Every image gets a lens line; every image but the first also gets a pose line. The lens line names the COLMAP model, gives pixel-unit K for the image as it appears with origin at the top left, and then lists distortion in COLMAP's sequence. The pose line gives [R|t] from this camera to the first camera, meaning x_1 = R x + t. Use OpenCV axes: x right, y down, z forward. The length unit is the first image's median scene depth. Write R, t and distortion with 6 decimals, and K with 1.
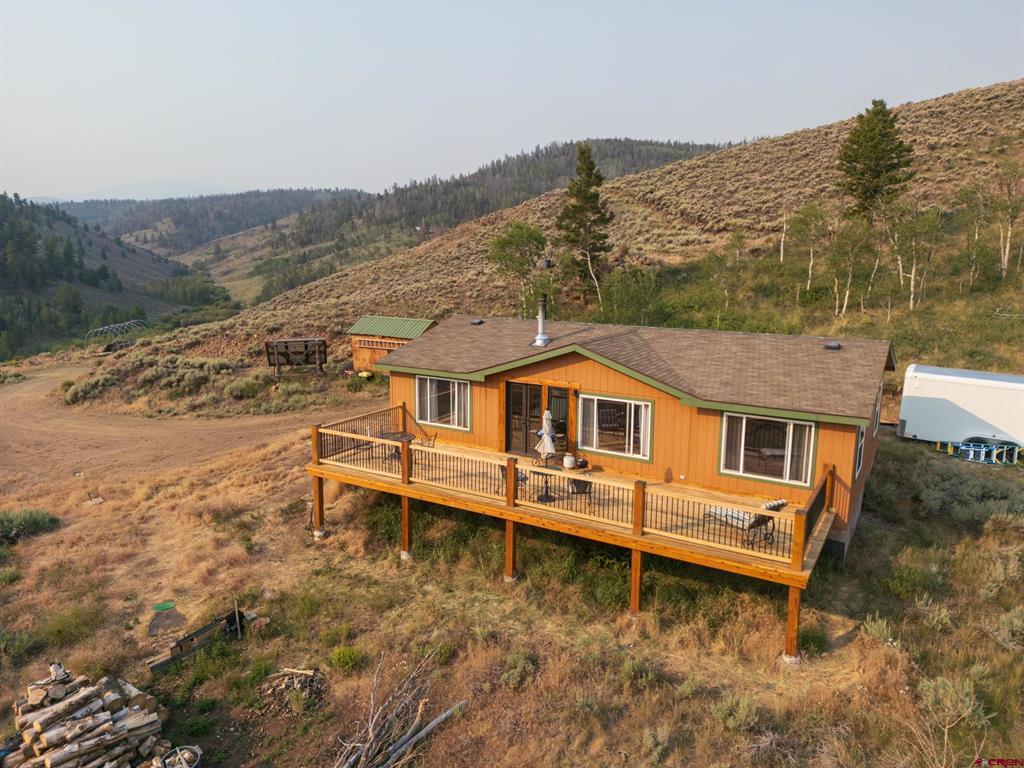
lens RADIAL K [[711.5, 0, 511.5], [0, 711.5, 380.5], [0, 0, 1]] dist [0.083140, -0.082831]
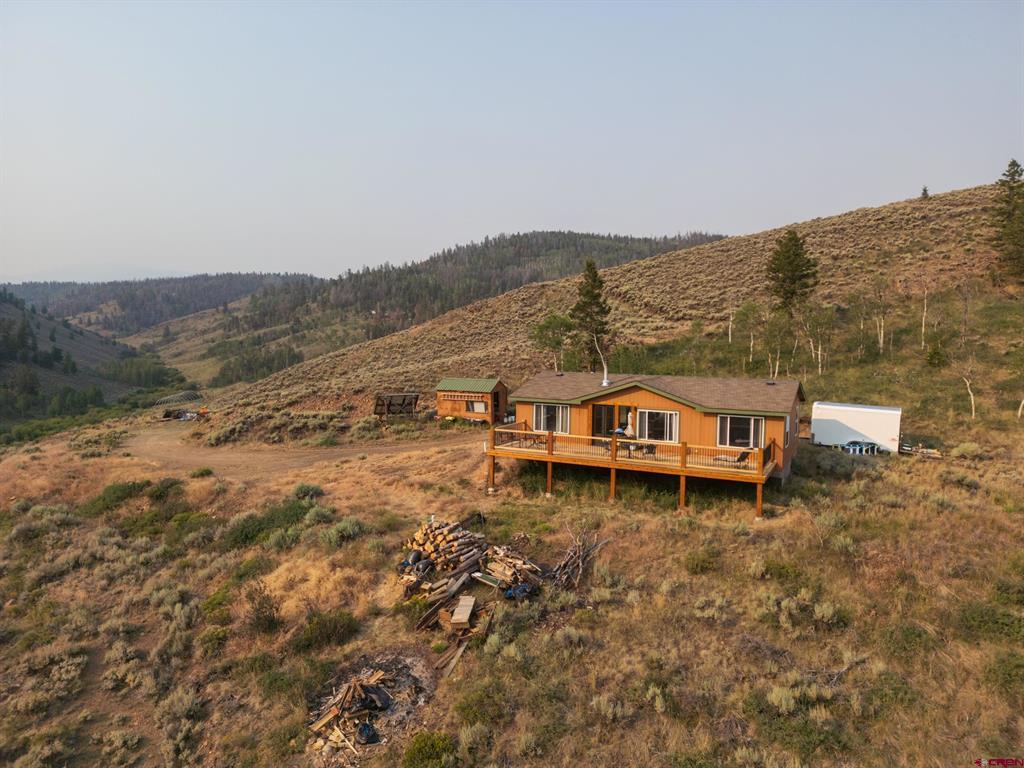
lens RADIAL K [[708.4, 0, 512.0], [0, 708.4, 384.0], [0, 0, 1]] dist [0.117562, -0.159281]
pose [[0.997029, -0.000038, 0.077024, -0.179086], [0.008496, 0.993952, -0.109482, 0.074264], [-0.076554, 0.109811, 0.991000, -0.387497]]
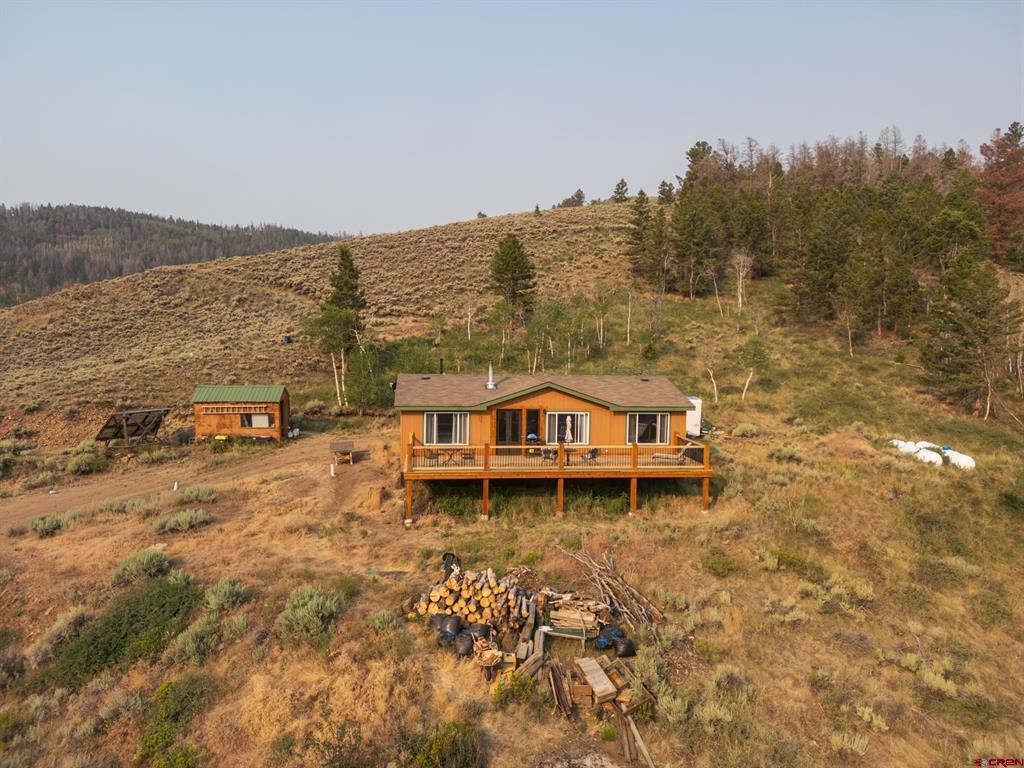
lens RADIAL K [[711.5, 0, 511.5], [0, 711.5, 380.5], [0, 0, 1]] dist [0.083140, -0.082831]
pose [[0.790729, -0.034477, 0.611195, -0.495379], [0.101399, 0.991998, -0.075227, 0.031132], [-0.603711, 0.121459, 0.787897, -0.149188]]
